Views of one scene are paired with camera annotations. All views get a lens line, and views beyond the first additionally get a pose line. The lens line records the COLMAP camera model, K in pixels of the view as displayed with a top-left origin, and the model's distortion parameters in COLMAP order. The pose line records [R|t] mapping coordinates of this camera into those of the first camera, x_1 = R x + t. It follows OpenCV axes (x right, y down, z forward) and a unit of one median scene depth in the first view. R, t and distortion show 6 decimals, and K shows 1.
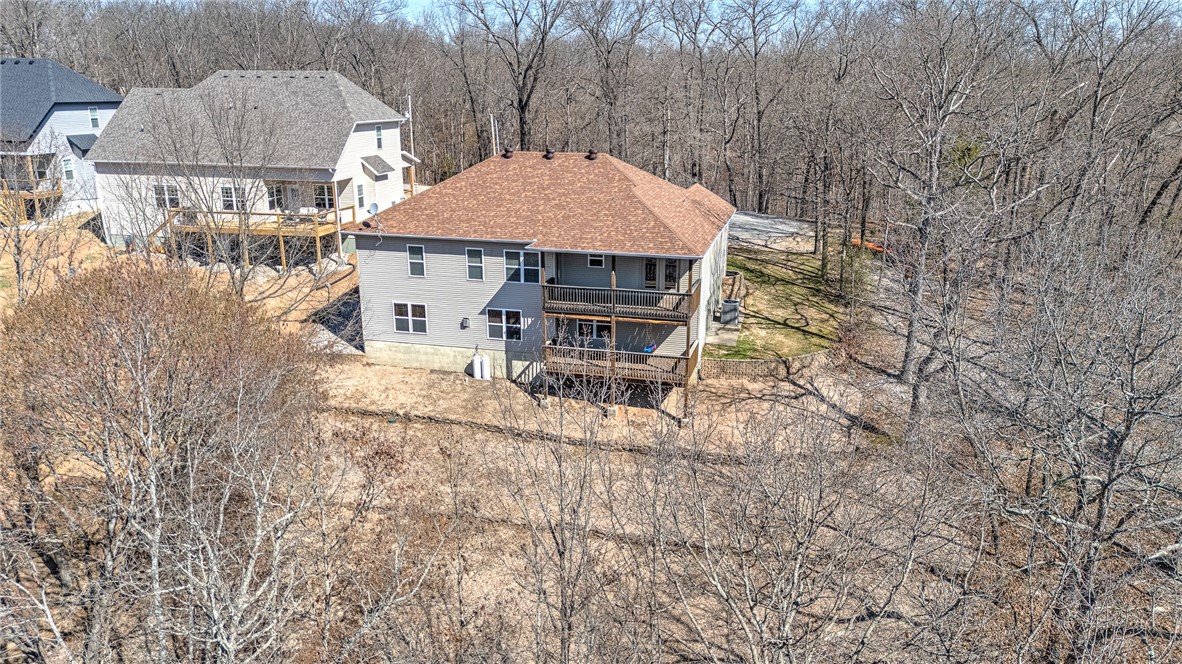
lens RADIAL K [[834.7, 0, 591.0], [0, 834.7, 332.0], [0, 0, 1]] dist [0.071133, -0.001184]
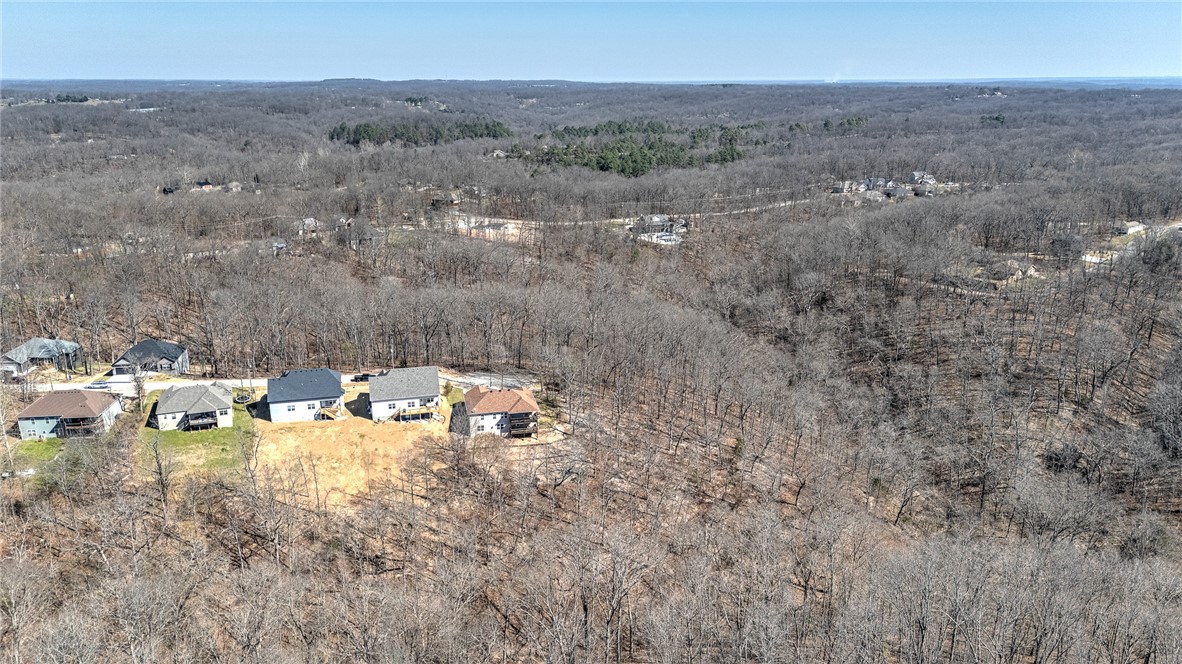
lens RADIAL K [[834.7, 0, 591.0], [0, 834.7, 332.0], [0, 0, 1]] dist [0.071133, -0.001184]
pose [[0.887254, -0.125099, 0.443994, -1.830844], [0.122675, 0.991853, 0.034317, -0.698912], [-0.444670, 0.024019, 0.895372, -3.905982]]
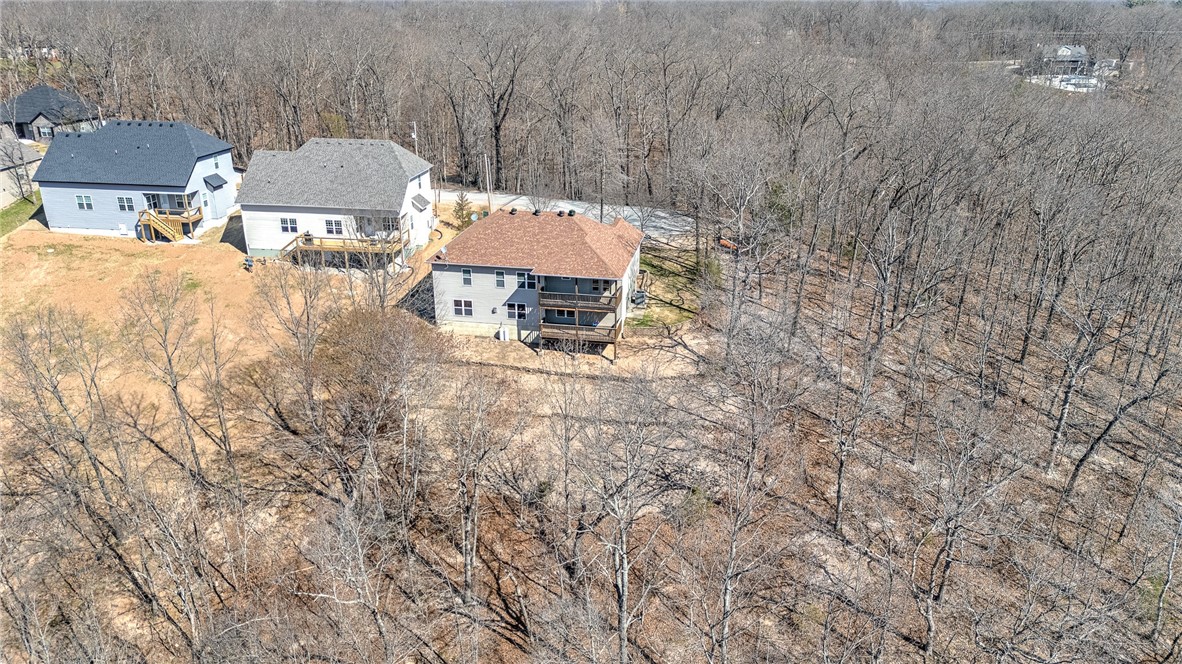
lens RADIAL K [[834.7, 0, 591.0], [0, 834.7, 332.0], [0, 0, 1]] dist [0.071133, -0.001184]
pose [[0.997316, -0.025738, 0.068544, -0.067031], [0.019261, 0.995430, 0.093530, -0.130941], [-0.070638, -0.091959, 0.993254, -0.833876]]
